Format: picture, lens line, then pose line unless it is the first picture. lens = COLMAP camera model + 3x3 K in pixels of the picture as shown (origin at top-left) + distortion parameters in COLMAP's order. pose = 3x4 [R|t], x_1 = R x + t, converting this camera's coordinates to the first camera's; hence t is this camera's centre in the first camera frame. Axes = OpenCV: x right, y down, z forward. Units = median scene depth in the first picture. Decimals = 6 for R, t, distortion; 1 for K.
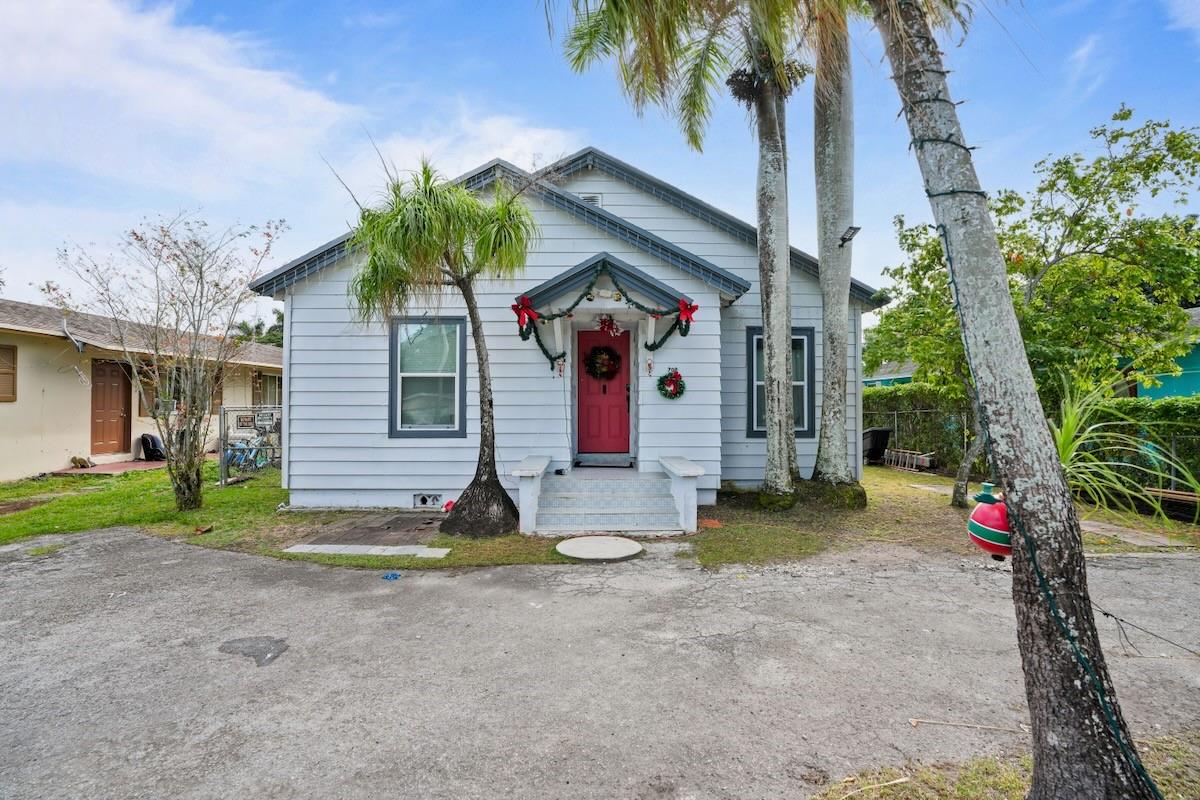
lens RADIAL K [[559.4, 0, 585.4], [0, 559.4, 392.5], [0, 0, 1]] dist [-0.050251, 0.021116]
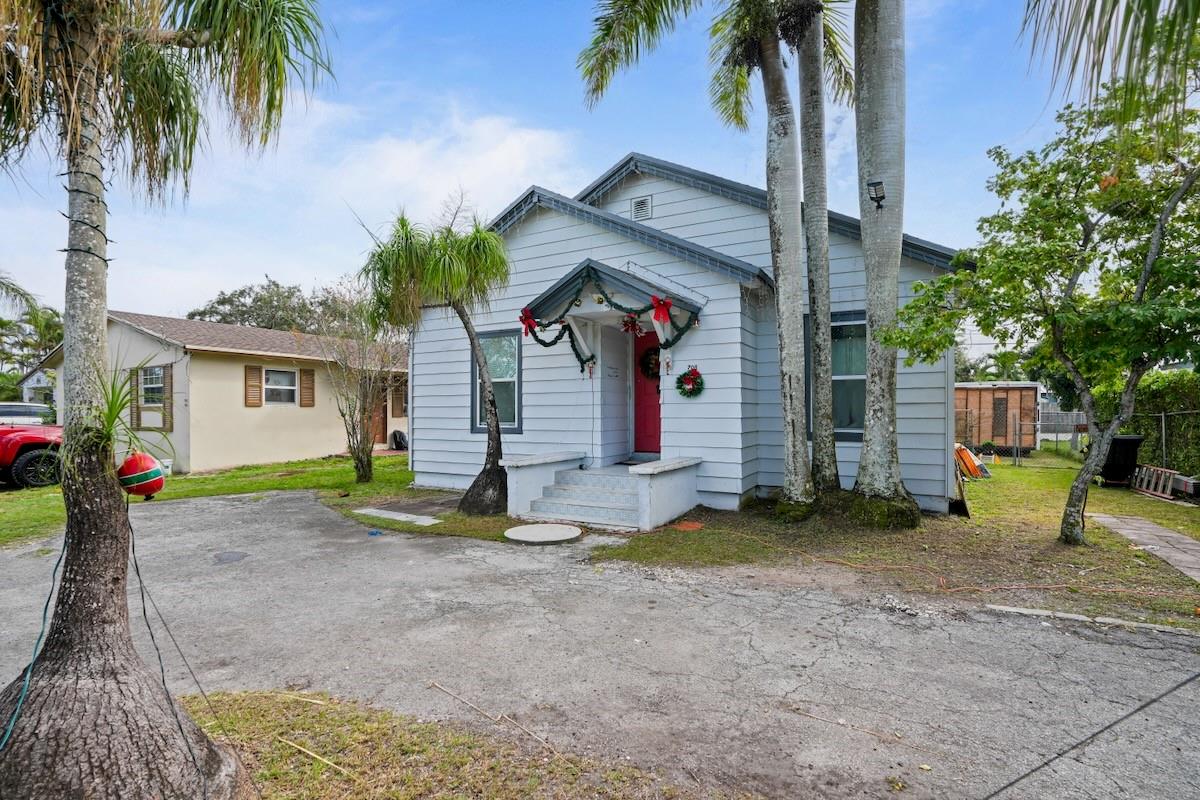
lens RADIAL K [[559.4, 0, 586.5], [0, 559.4, 406.5], [0, 0, 1]] dist [-0.050251, 0.021116]
pose [[0.862669, -0.007180, -0.505718, 0.493357], [0.014899, 0.999826, 0.011219, 0.013623], [0.505550, -0.017213, 0.862626, 0.074246]]
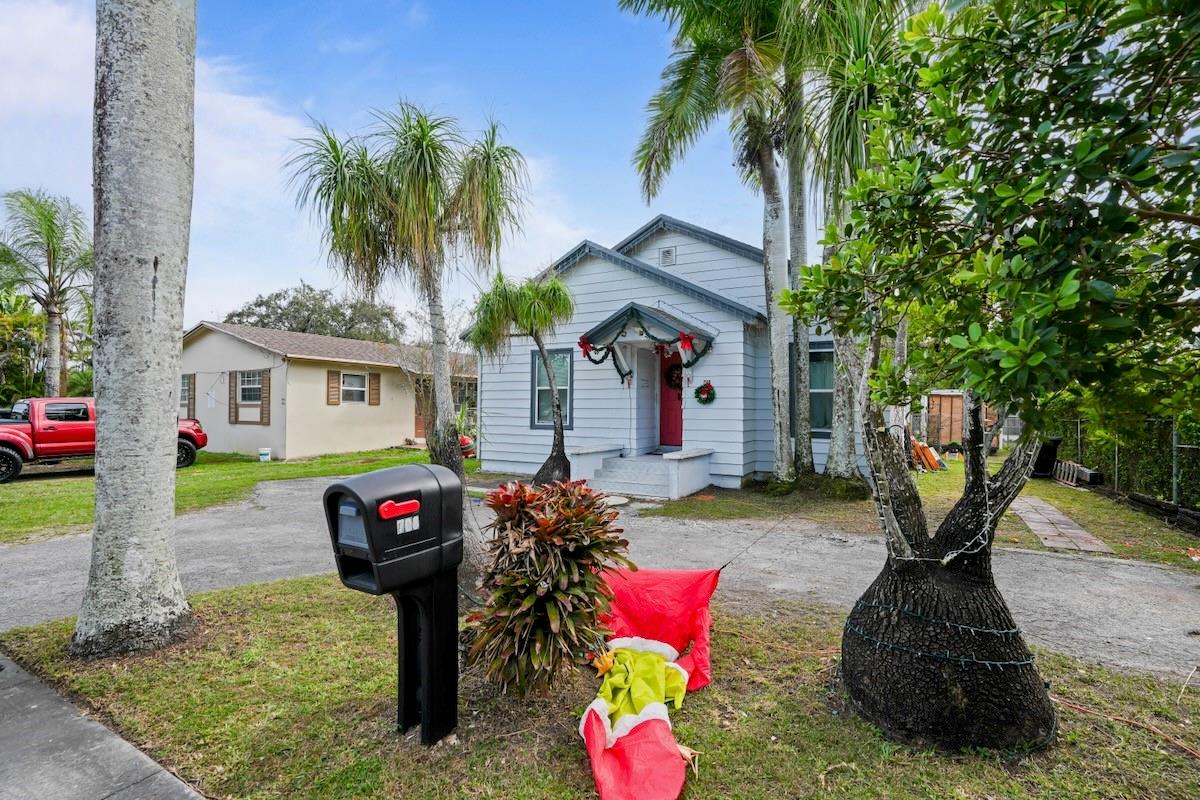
lens RADIAL K [[559.4, 0, 581.3], [0, 559.4, 398.9], [0, 0, 1]] dist [-0.050251, 0.021116]
pose [[0.855305, -0.002581, -0.518119, 0.586591], [0.004213, 0.999989, 0.001973, -0.004989], [0.518108, -0.003870, 0.855306, -0.264578]]
